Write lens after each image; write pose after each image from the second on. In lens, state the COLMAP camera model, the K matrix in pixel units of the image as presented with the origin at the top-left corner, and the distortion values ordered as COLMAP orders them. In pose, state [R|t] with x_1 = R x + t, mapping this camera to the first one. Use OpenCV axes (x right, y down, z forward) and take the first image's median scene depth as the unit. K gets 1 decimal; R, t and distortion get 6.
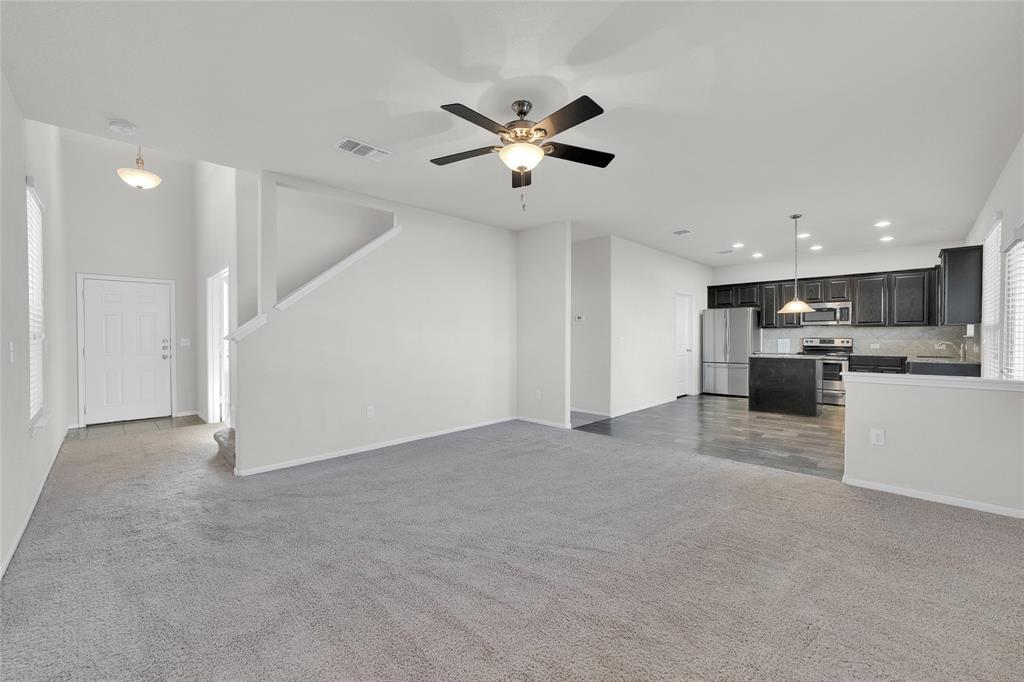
lens RADIAL K [[417.6, 0, 513.6], [0, 417.6, 338.0], [0, 0, 1]] dist [-0.002418, -0.000406]
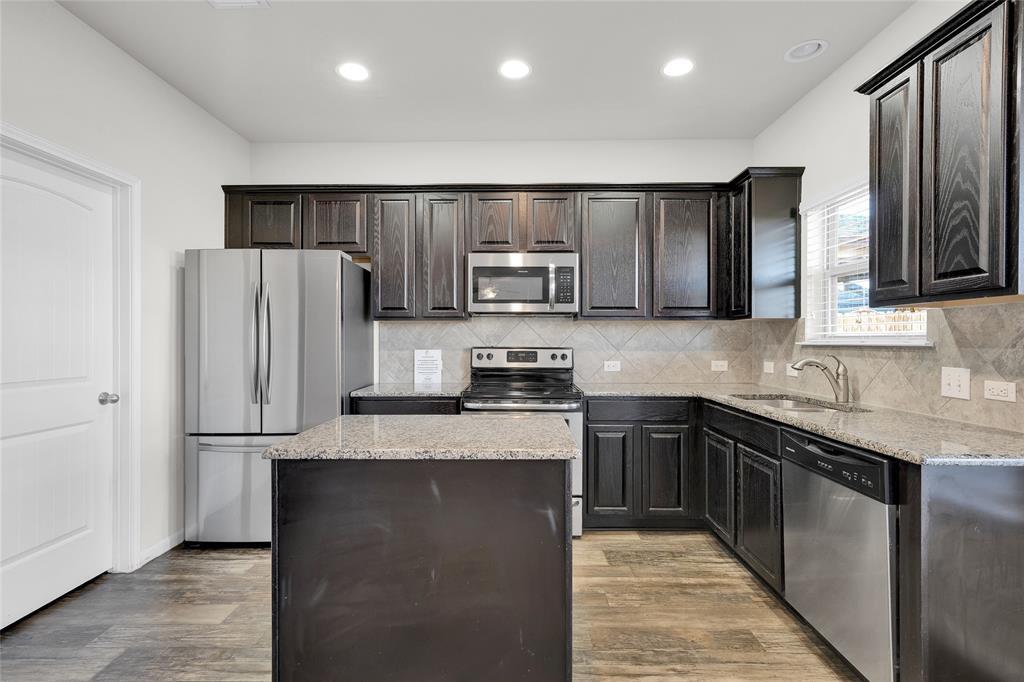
lens RADIAL K [[484.7, 0, 510.9], [0, 484.7, 342.3], [0, 0, 1]] dist [0.000652, -0.000847]
pose [[0.724918, -0.001492, 0.688834, 0.440186], [0.002506, 0.999997, -0.000471, -0.004787], [-0.688831, 0.002068, 0.724919, 0.693118]]
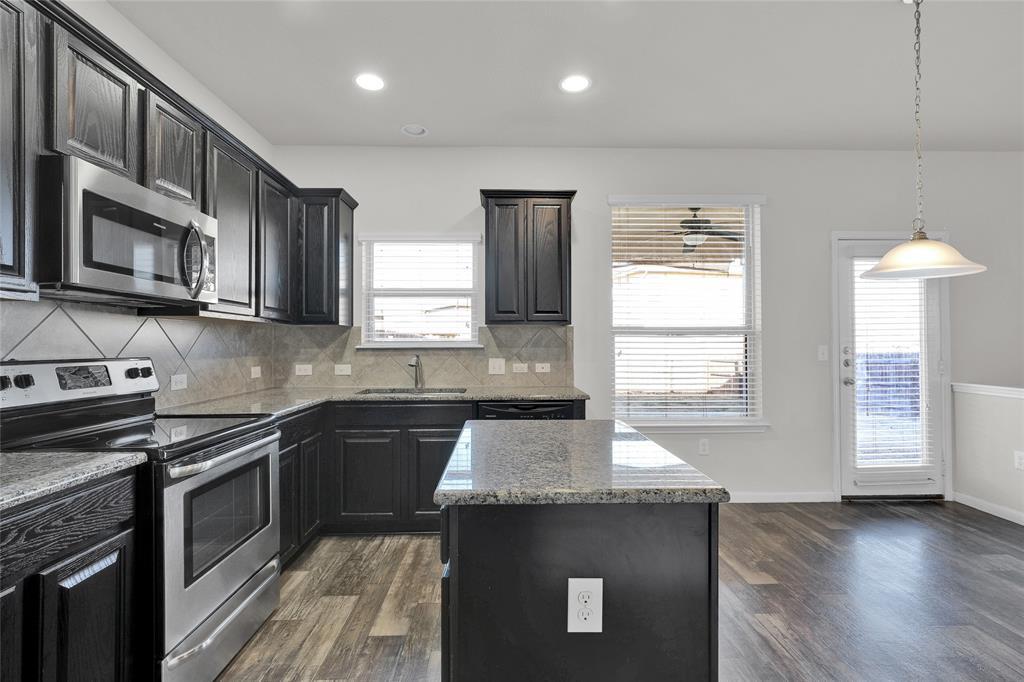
lens RADIAL K [[465.4, 0, 511.7], [0, 465.4, 342.4], [0, 0, 1]] dist [-0.001719, 0.000537]
pose [[-0.714505, 0.005540, 0.699609, 0.450471], [0.008000, 0.999968, 0.000252, -0.006891], [-0.699585, 0.005777, -0.714526, 1.040926]]
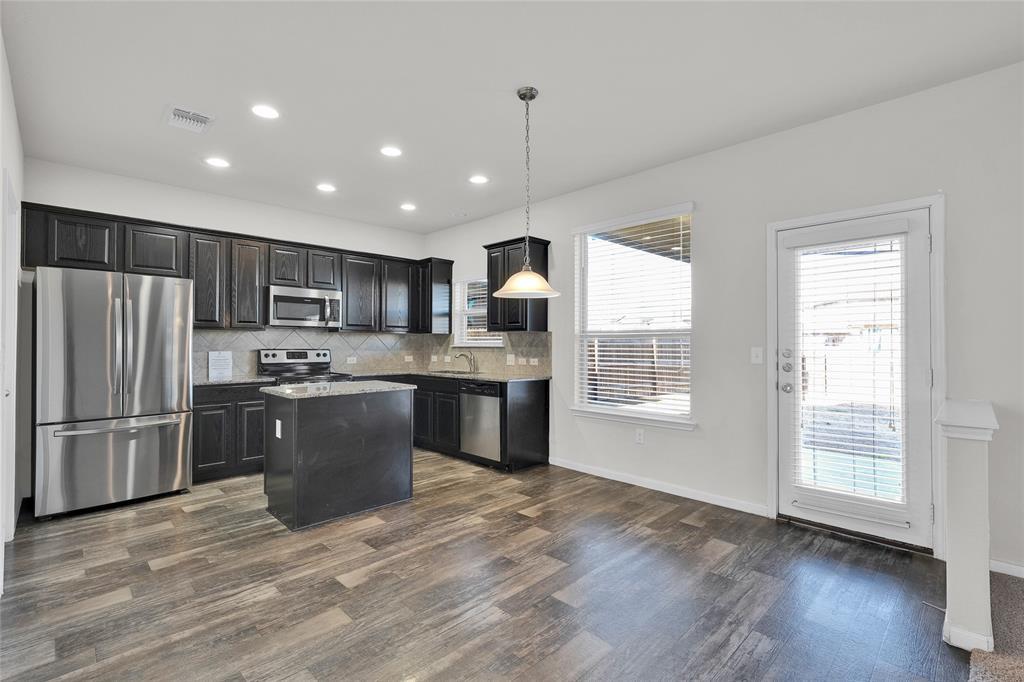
lens RADIAL K [[465.4, 0, 513.0], [0, 465.4, 339.8], [0, 0, 1]] dist [-0.001719, 0.000537]
pose [[0.014883, 0.011633, 0.999822, 0.104883], [0.004269, 0.999922, -0.011698, -0.004230], [-0.999880, 0.004442, 0.014832, 0.703515]]
